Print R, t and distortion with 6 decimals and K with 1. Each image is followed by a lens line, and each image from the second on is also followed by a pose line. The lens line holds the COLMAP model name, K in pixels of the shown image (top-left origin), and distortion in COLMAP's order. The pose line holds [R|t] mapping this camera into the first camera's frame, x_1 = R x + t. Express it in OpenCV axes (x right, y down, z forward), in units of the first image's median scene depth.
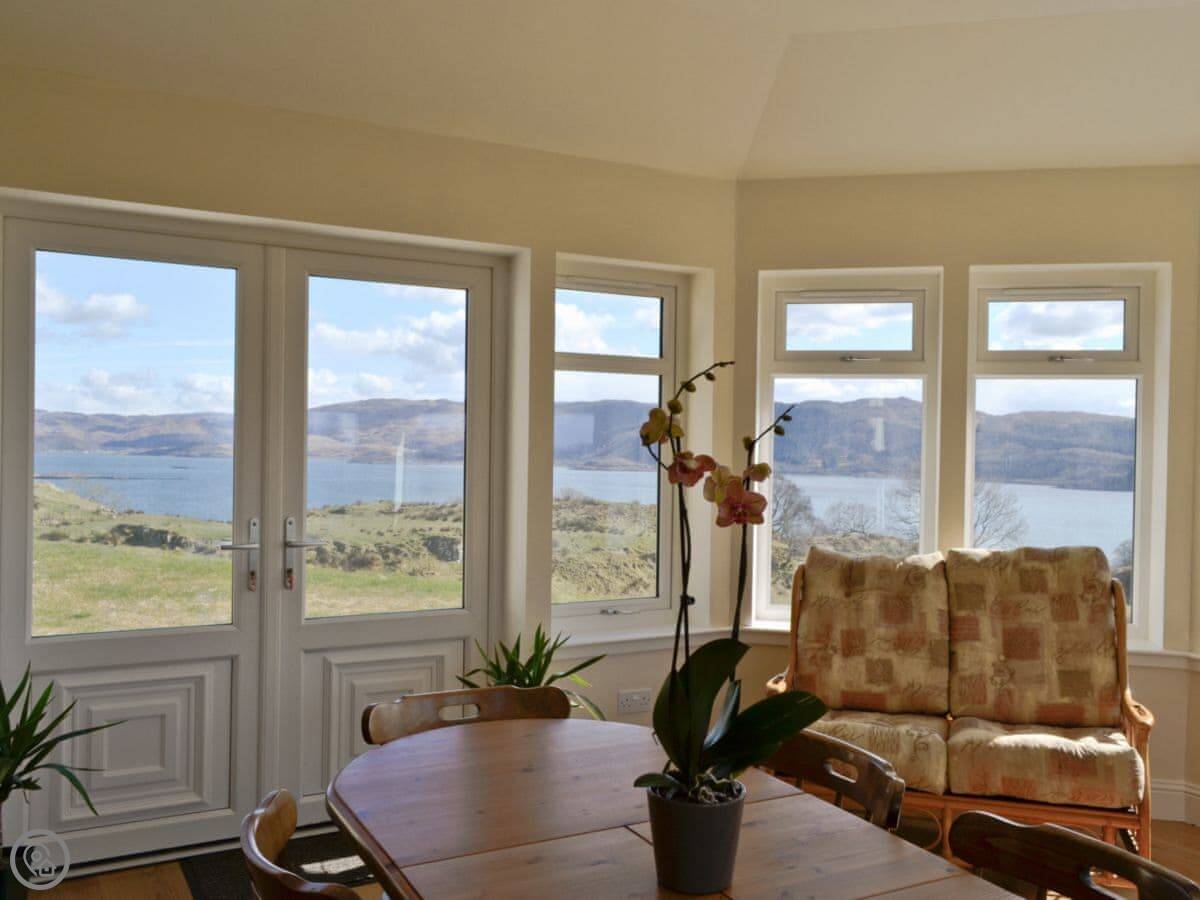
lens RADIAL K [[1116.2, 0, 599.9], [0, 1116.2, 443.9], [0, 0, 1]] dist [0.001752, 0.000000]
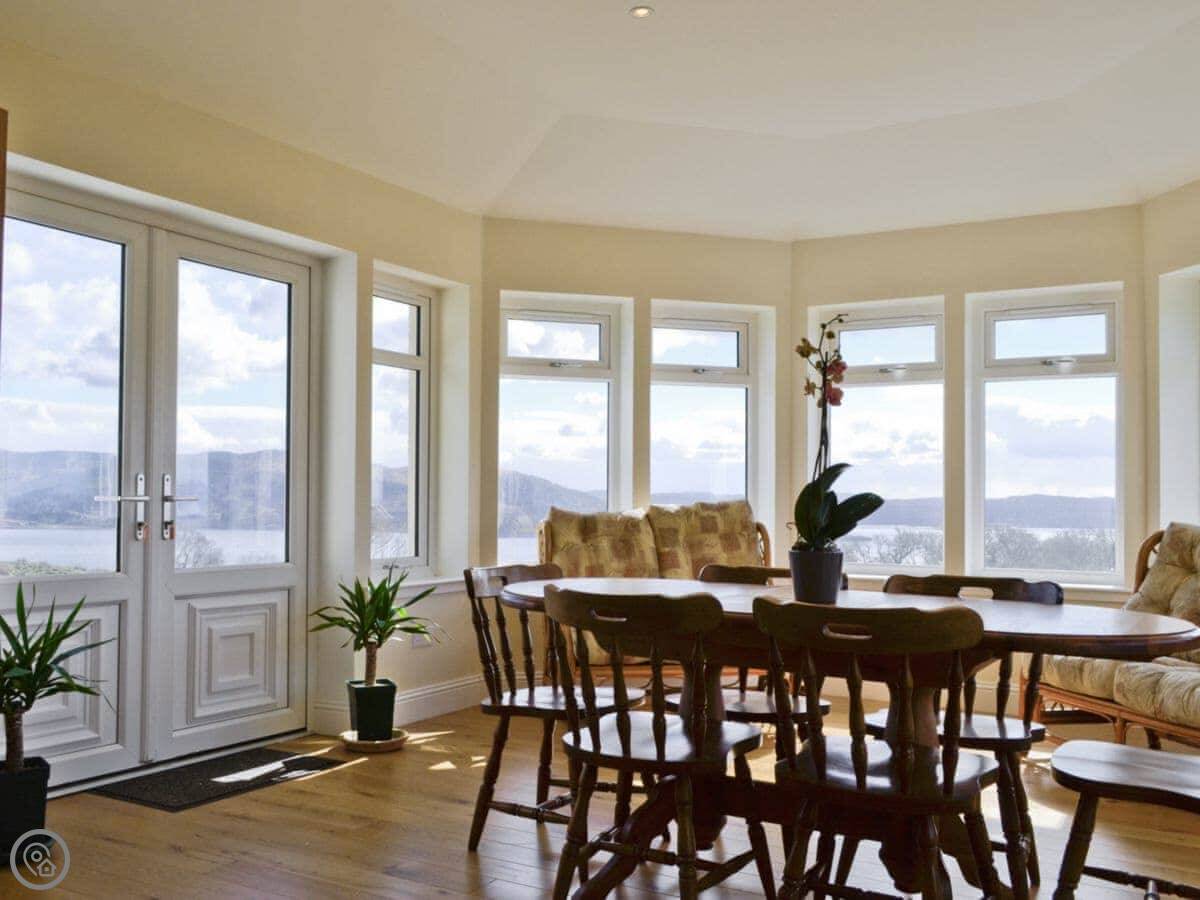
lens RADIAL K [[1116.2, 0, 598.5], [0, 1116.2, 455.7], [0, 0, 1]] dist [0.001752, 0.000000]
pose [[0.871330, 0.010184, 0.490592, -0.419394], [0.006529, 0.999456, -0.032343, 0.080253], [-0.490654, 0.031384, 0.870789, -0.154712]]
